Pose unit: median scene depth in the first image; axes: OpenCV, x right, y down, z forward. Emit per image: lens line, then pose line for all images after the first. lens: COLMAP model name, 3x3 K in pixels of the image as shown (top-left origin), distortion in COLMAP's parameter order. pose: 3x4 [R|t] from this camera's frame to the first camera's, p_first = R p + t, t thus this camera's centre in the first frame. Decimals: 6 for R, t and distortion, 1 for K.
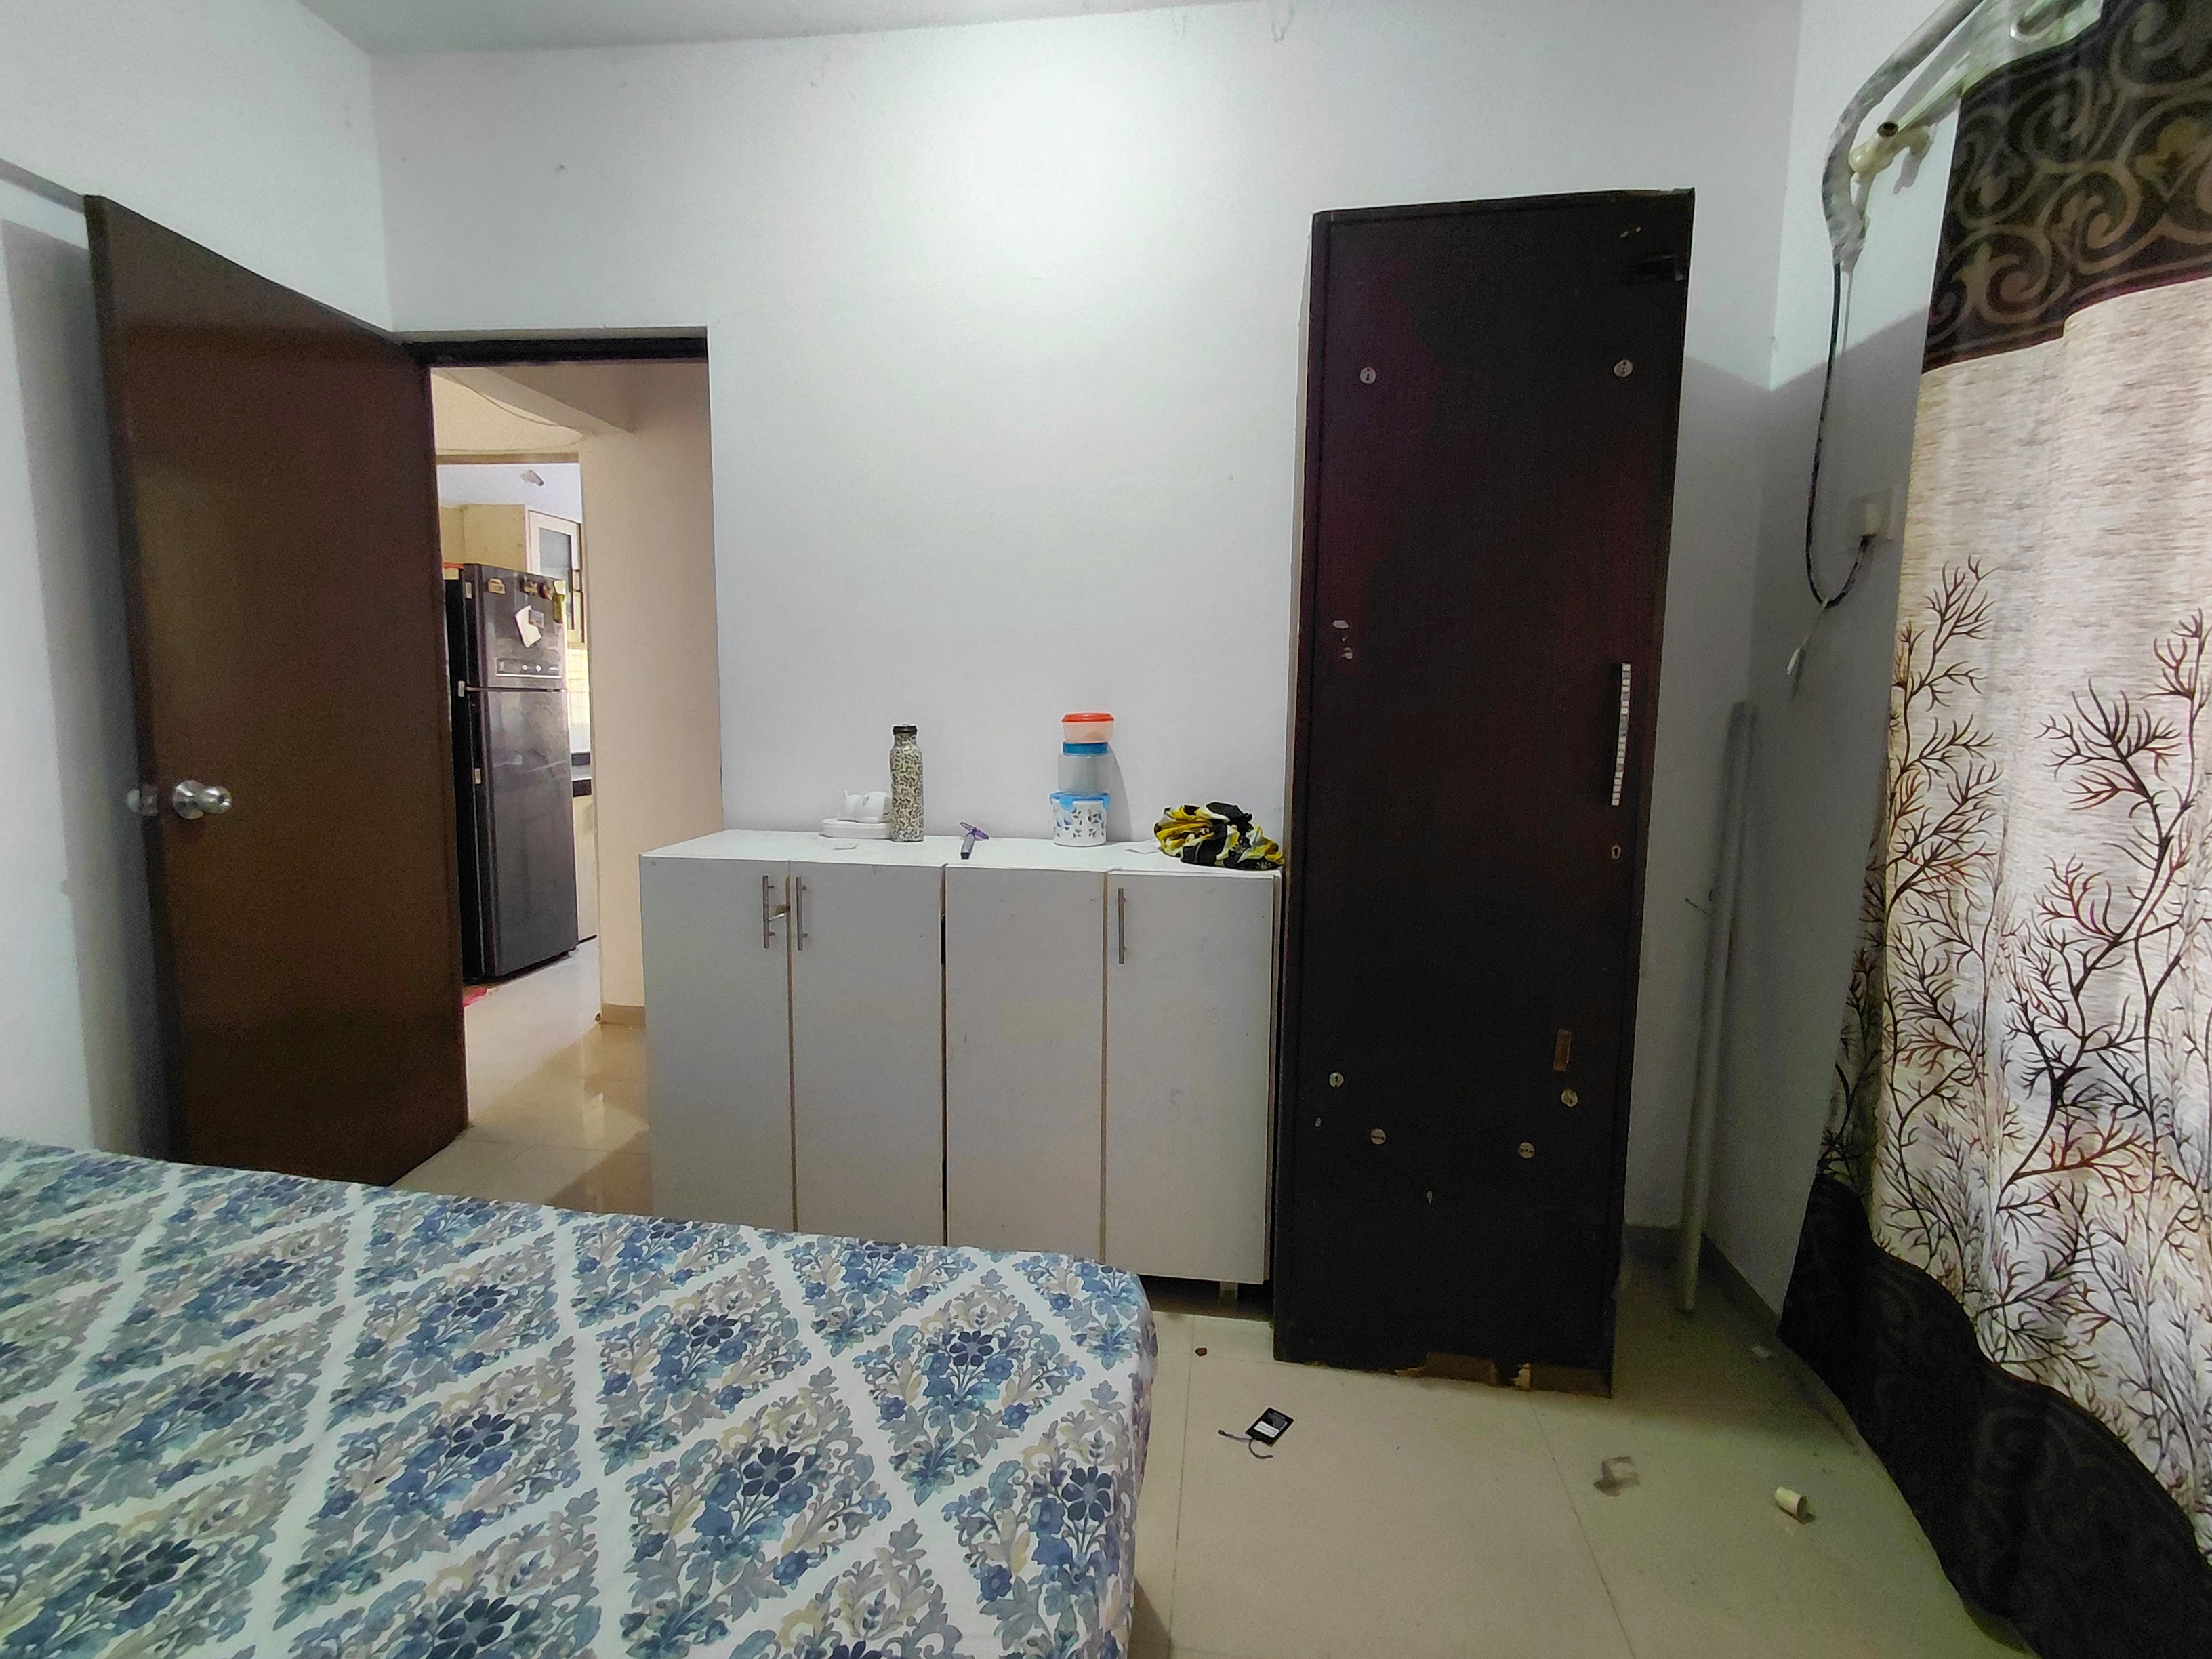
lens RADIAL K [[1024.3, 0, 1098.6], [0, 1024.3, 802.2], [0, 0, 1]] dist [0.009640, -0.005785]
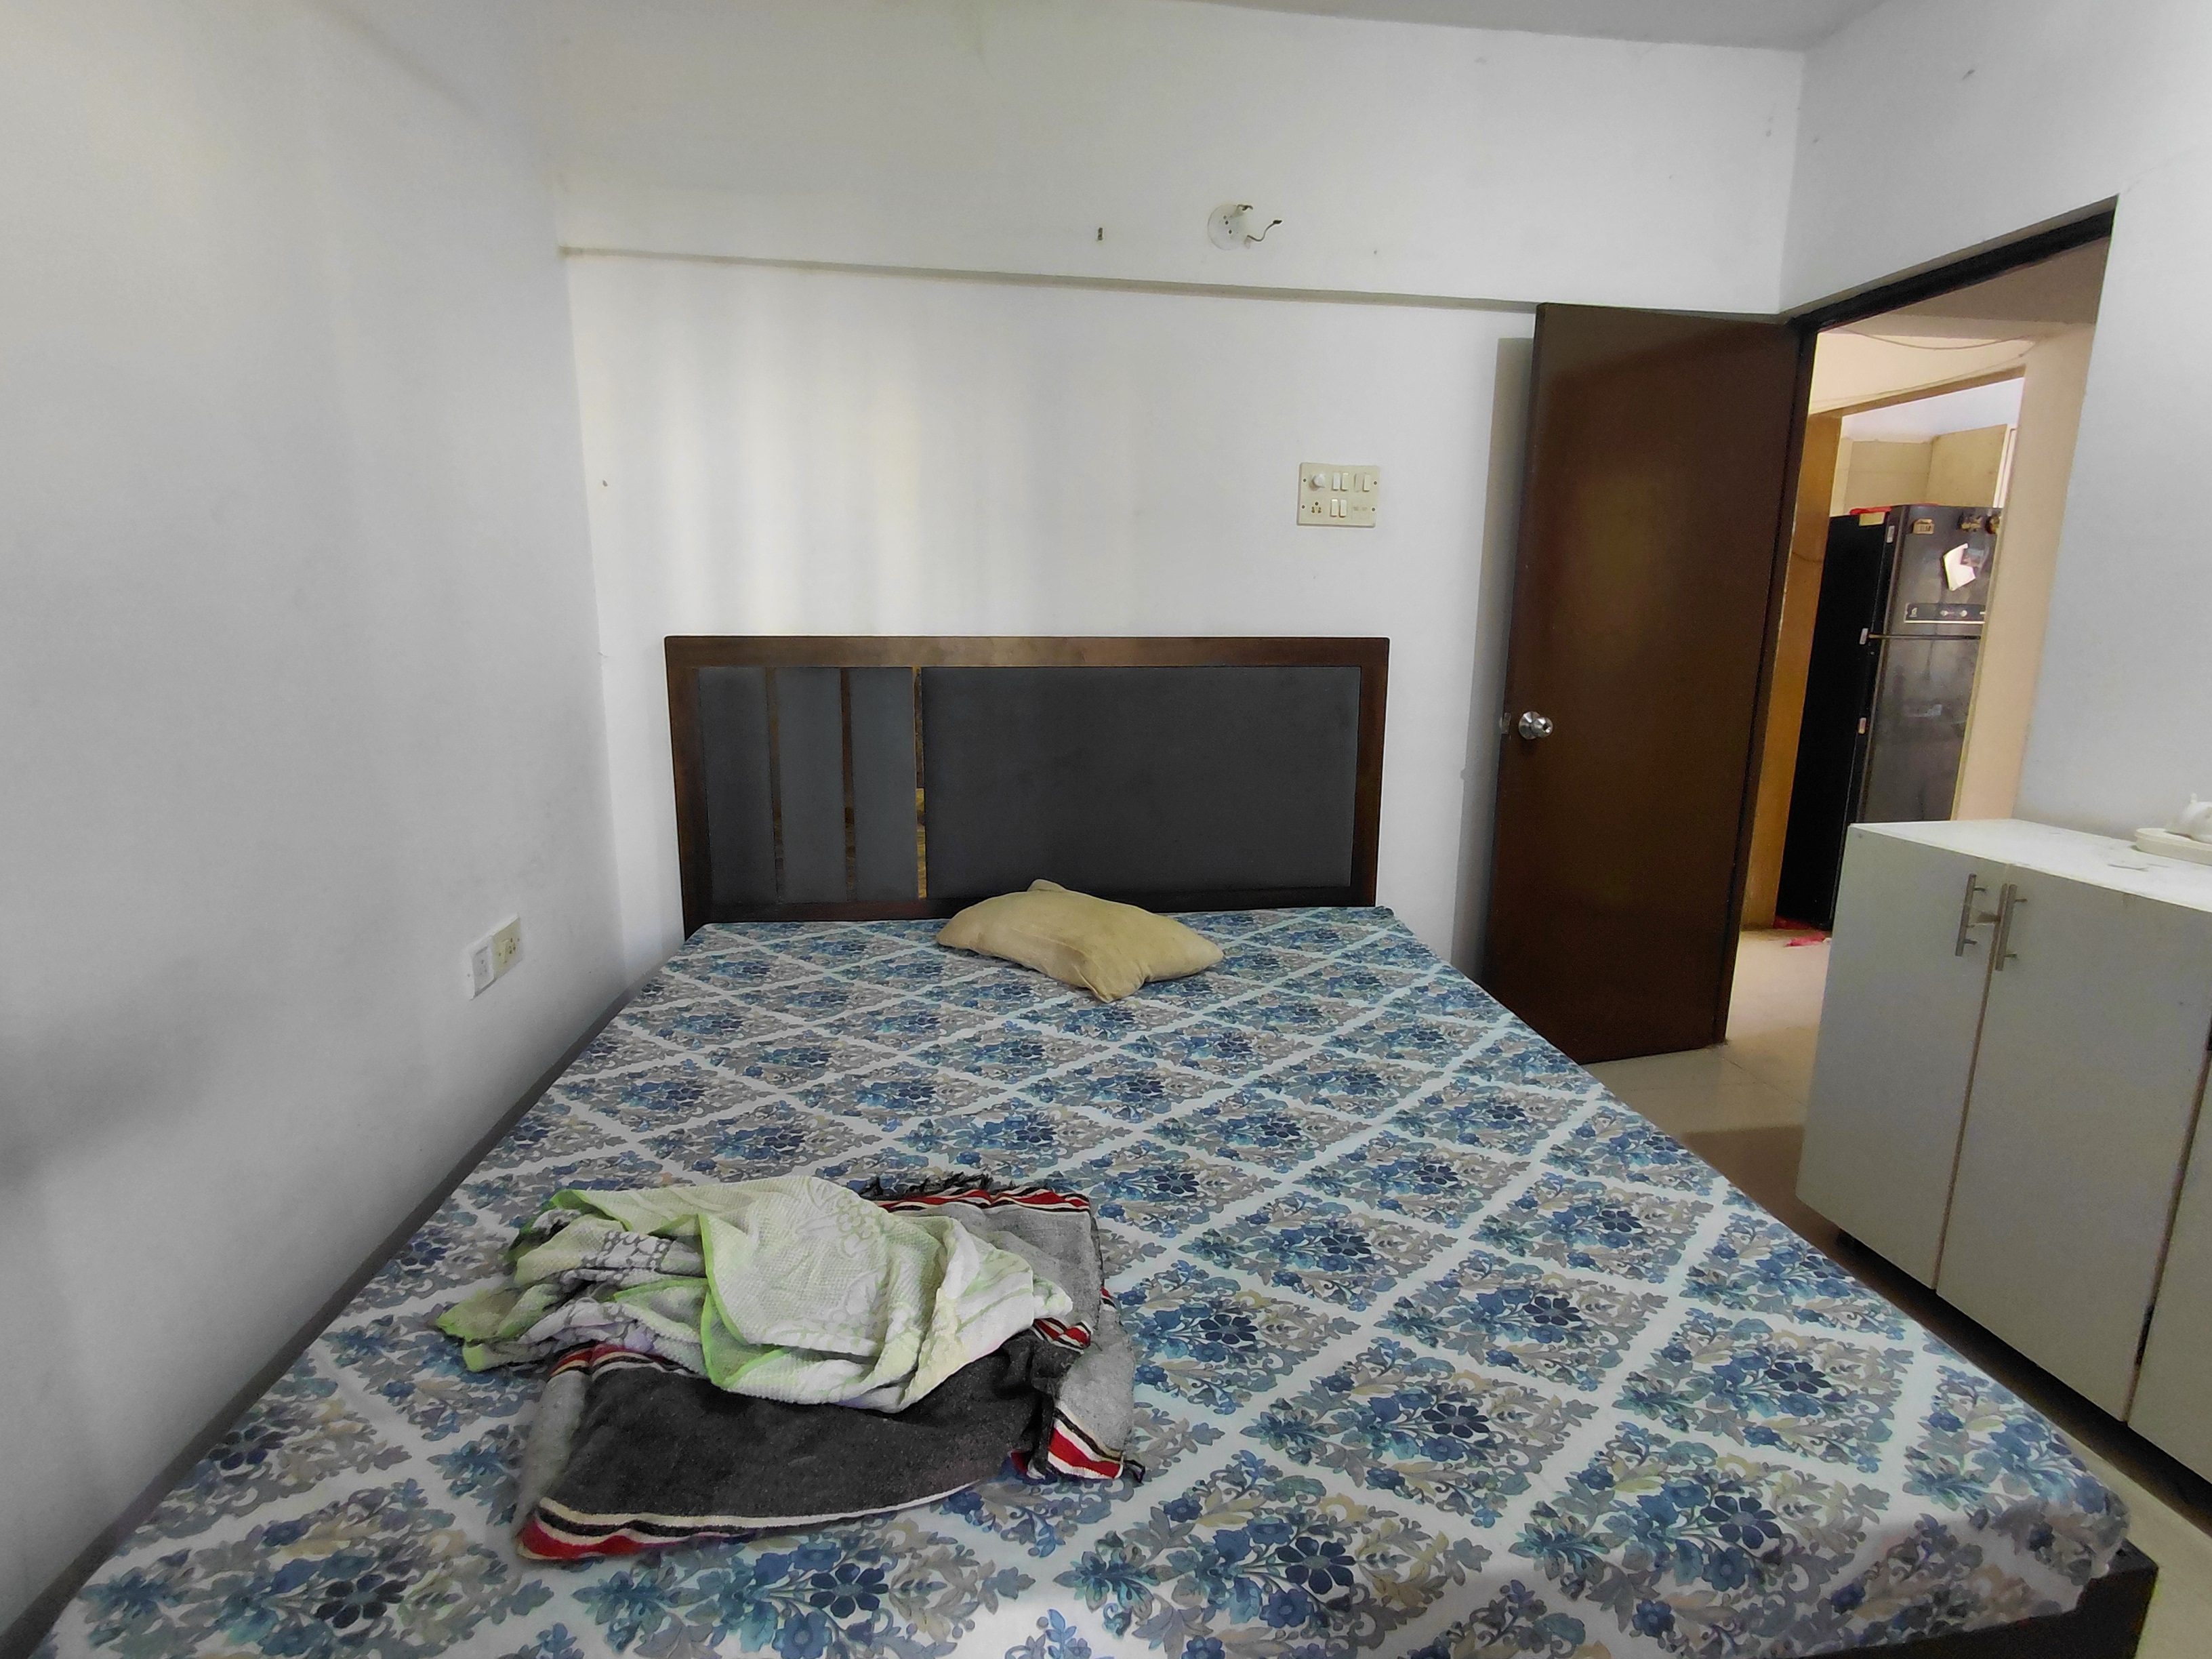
lens RADIAL K [[1024.3, 0, 1098.6], [0, 1024.3, 802.2], [0, 0, 1]] dist [0.009640, -0.005785]
pose [[0.274749, 0.165571, -0.947153, 0.479028], [-0.102959, 0.984465, 0.142228, -0.060001], [0.955988, 0.058441, 0.287527, 0.065017]]
